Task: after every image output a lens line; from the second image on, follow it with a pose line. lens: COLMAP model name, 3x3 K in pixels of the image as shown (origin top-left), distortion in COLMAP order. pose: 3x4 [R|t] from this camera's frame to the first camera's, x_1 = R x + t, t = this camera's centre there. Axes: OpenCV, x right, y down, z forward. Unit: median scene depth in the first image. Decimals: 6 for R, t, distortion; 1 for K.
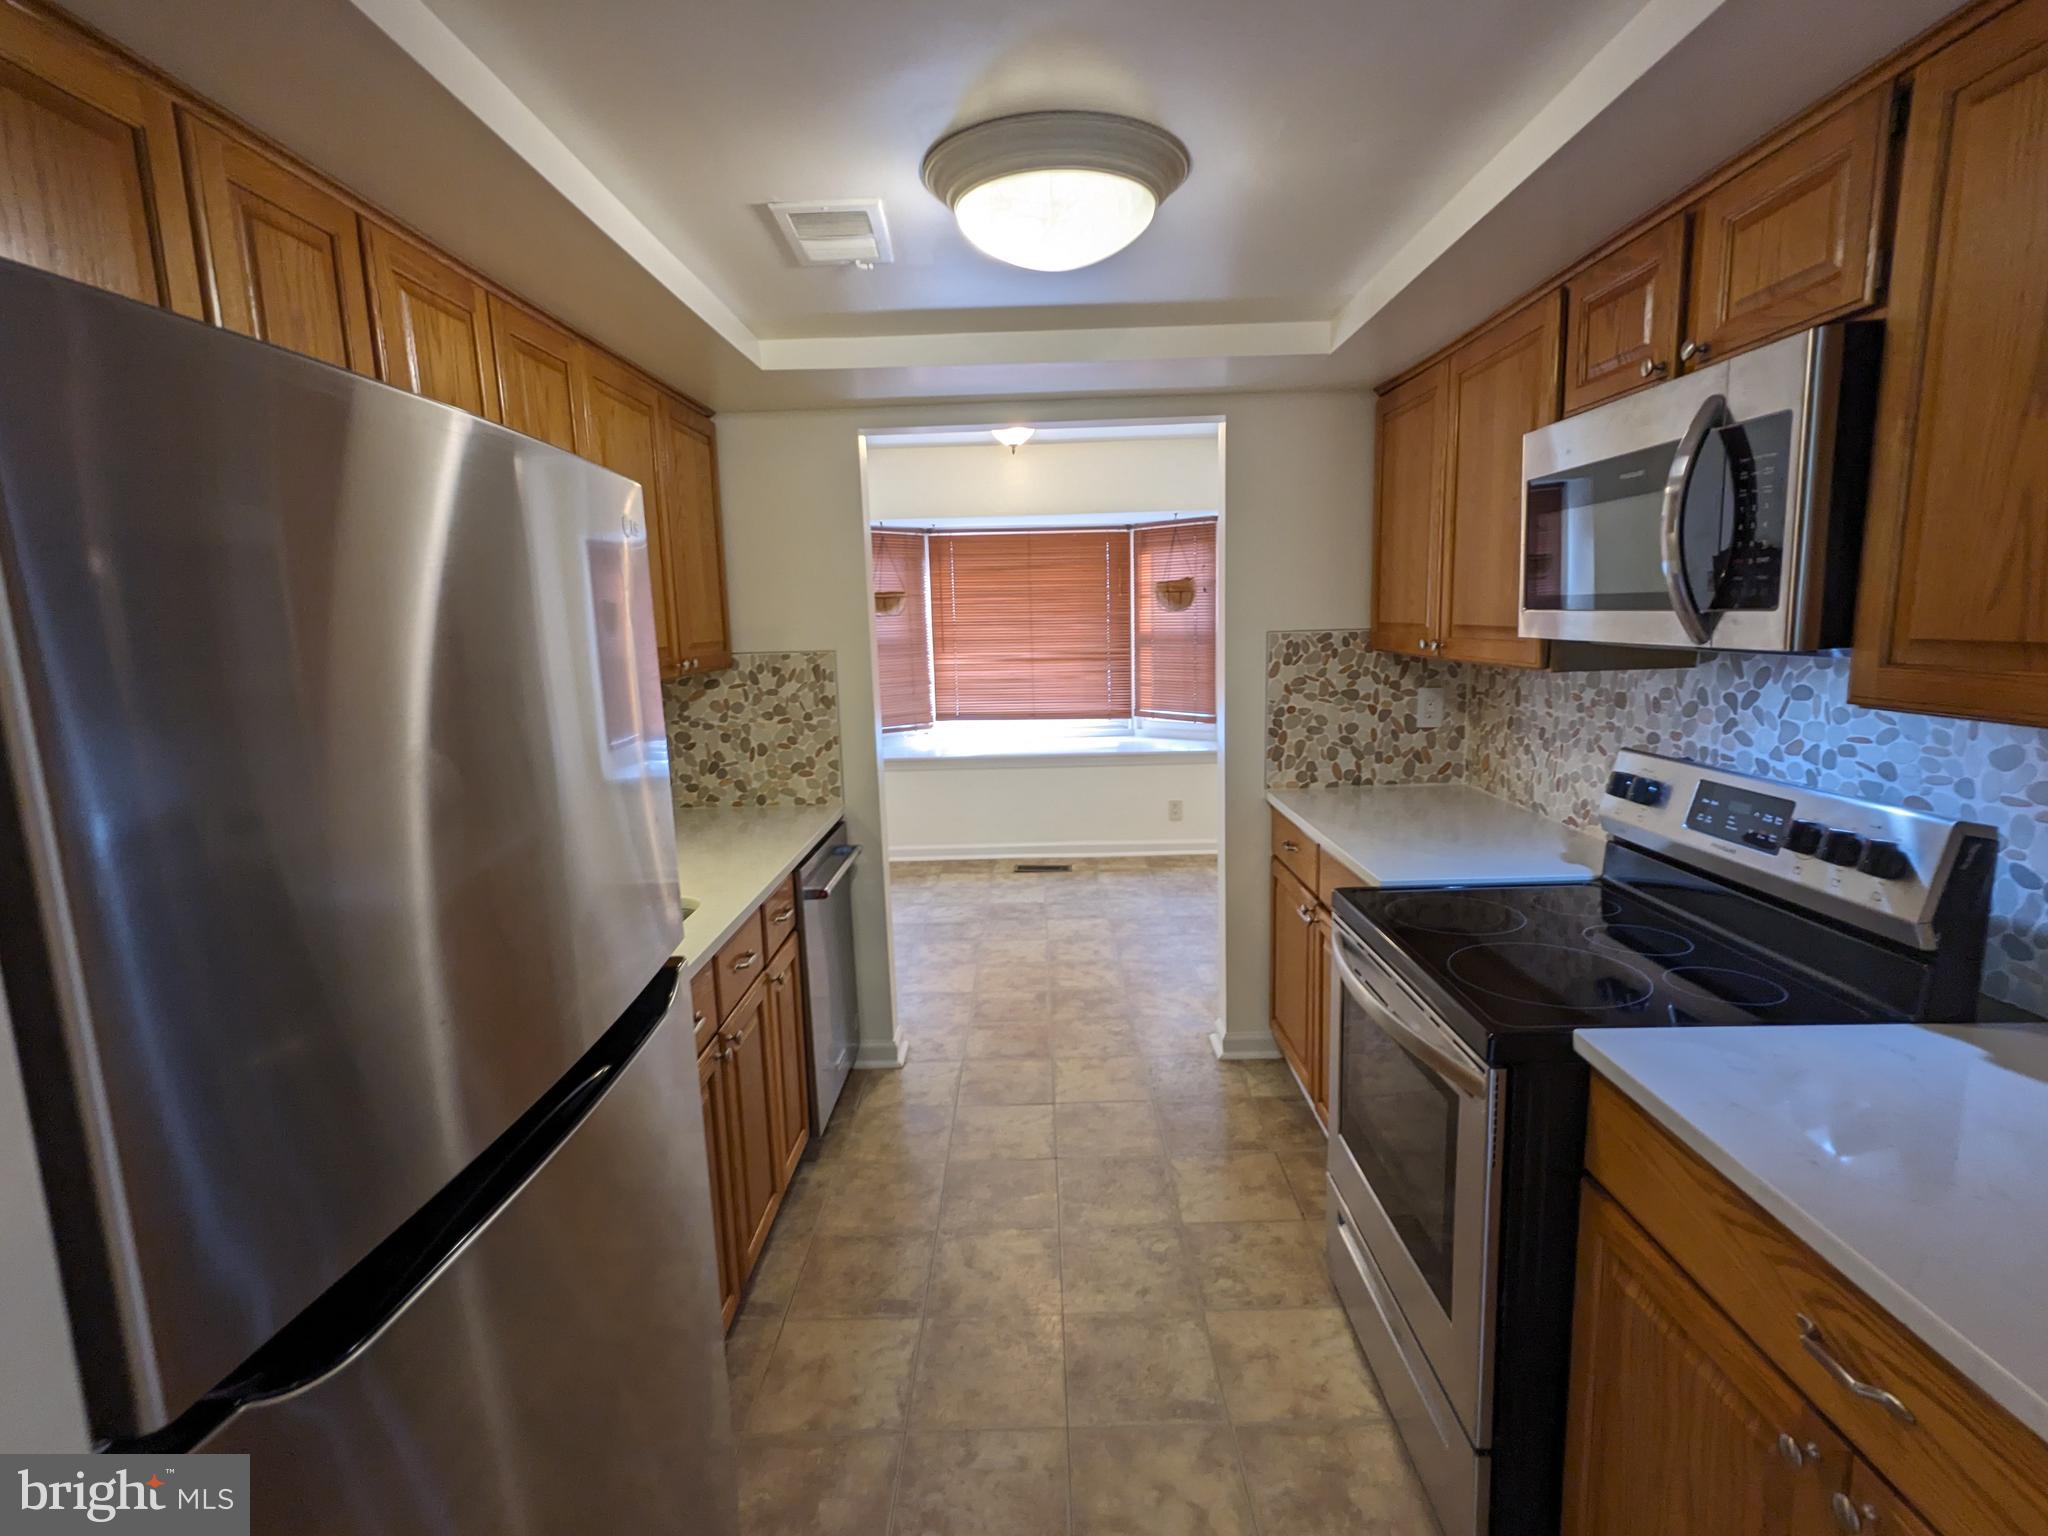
lens RADIAL K [[987.8, 0, 1021.4], [0, 987.8, 774.6], [0, 0, 1]] dist [0.032470, 0.000017]
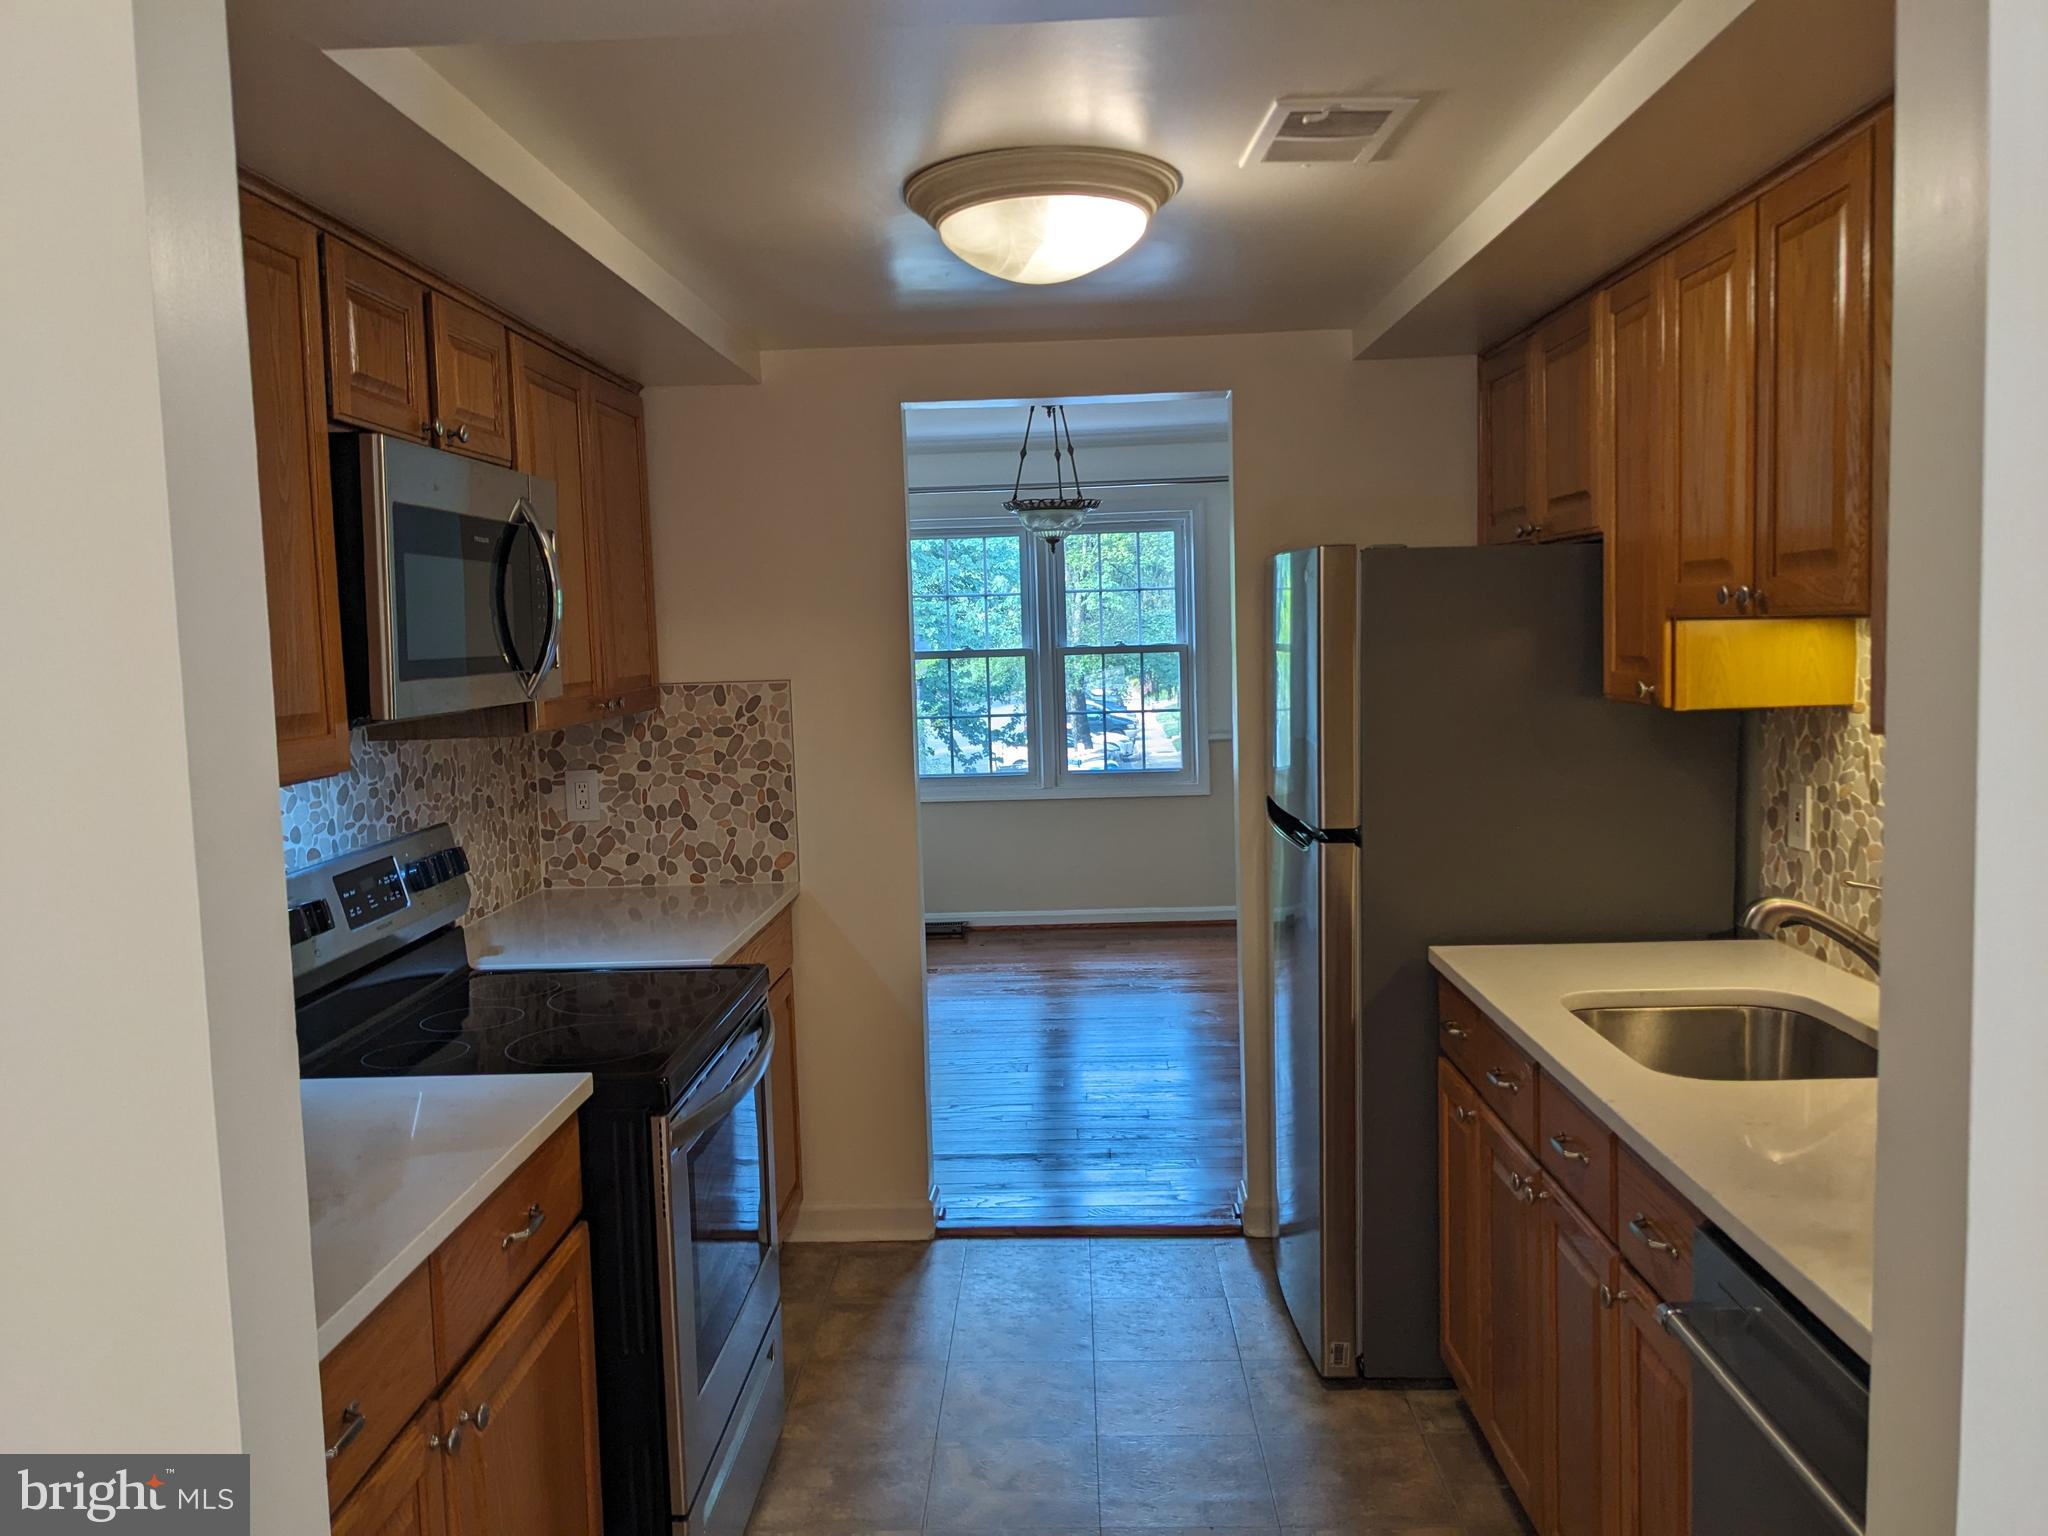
lens RADIAL K [[1610.4, 0, 1013.1], [0, 1610.4, 762.4], [0, 0, 1]] dist [0.061304, -0.084978]
pose [[-0.998008, 0.059032, 0.022252, 0.016661], [0.062682, 0.967774, 0.243895, -0.124099], [-0.007137, 0.244804, -0.969546, 0.730508]]
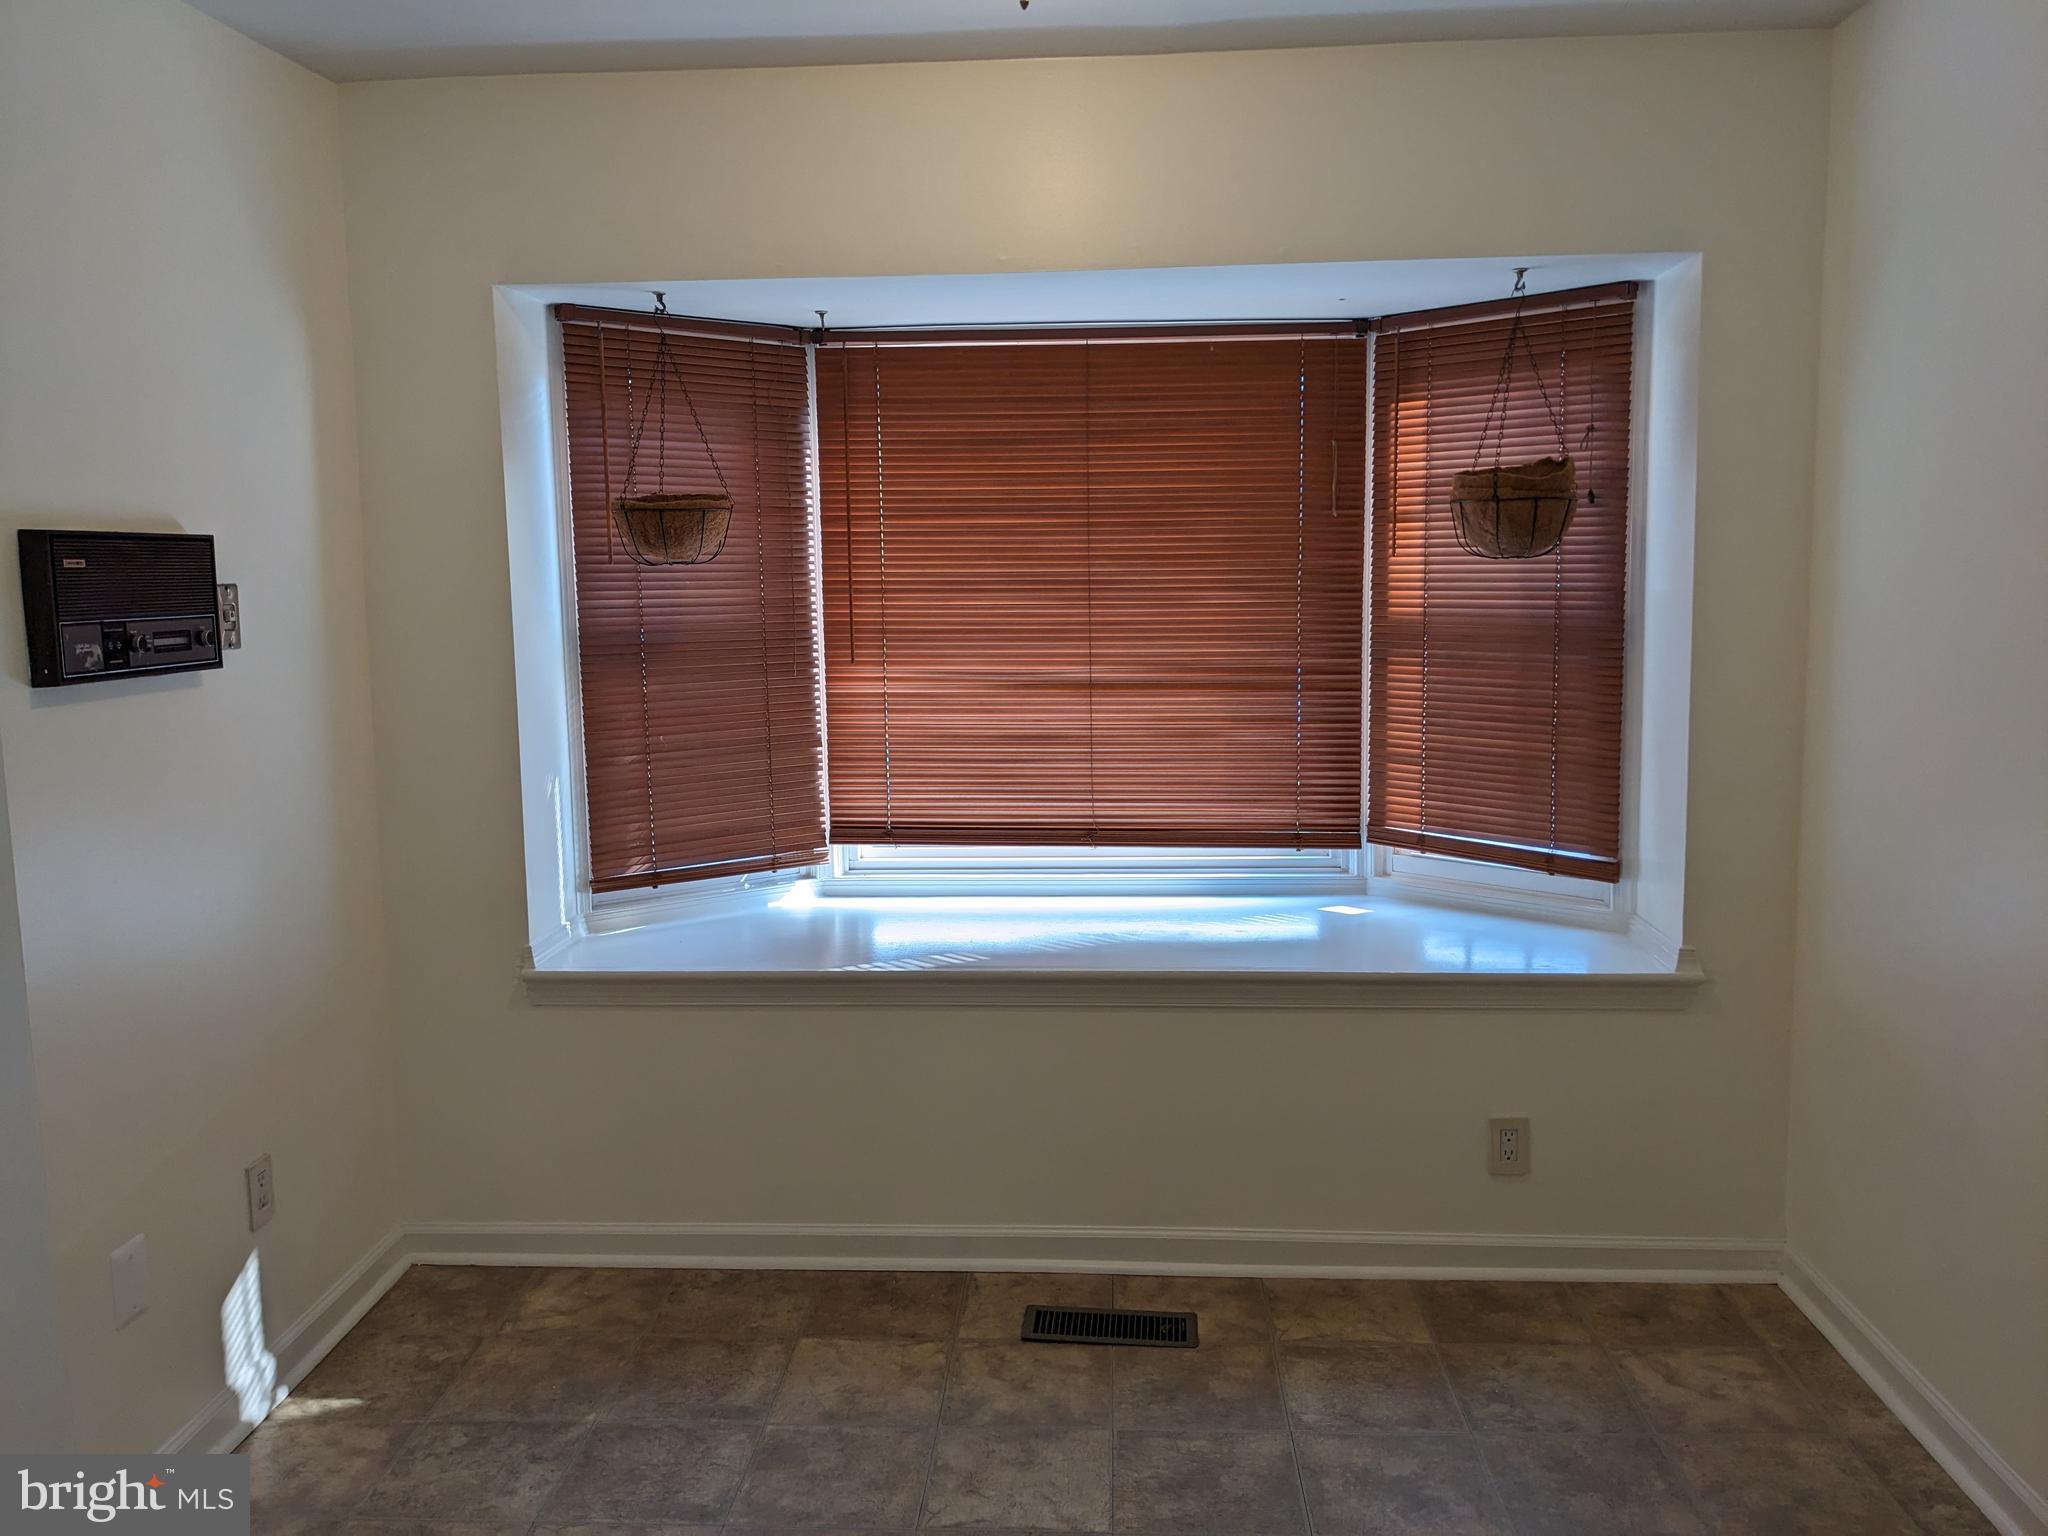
lens RADIAL K [[1610.4, 0, 1010.5], [0, 1610.4, 771.6], [0, 0, 1]] dist [0.061304, -0.084978]
pose [[0.998753, 0.017007, -0.046928, 0.011200], [-0.018625, 0.999239, -0.034263, -0.071554], [0.046309, 0.035095, 0.998310, 0.453204]]
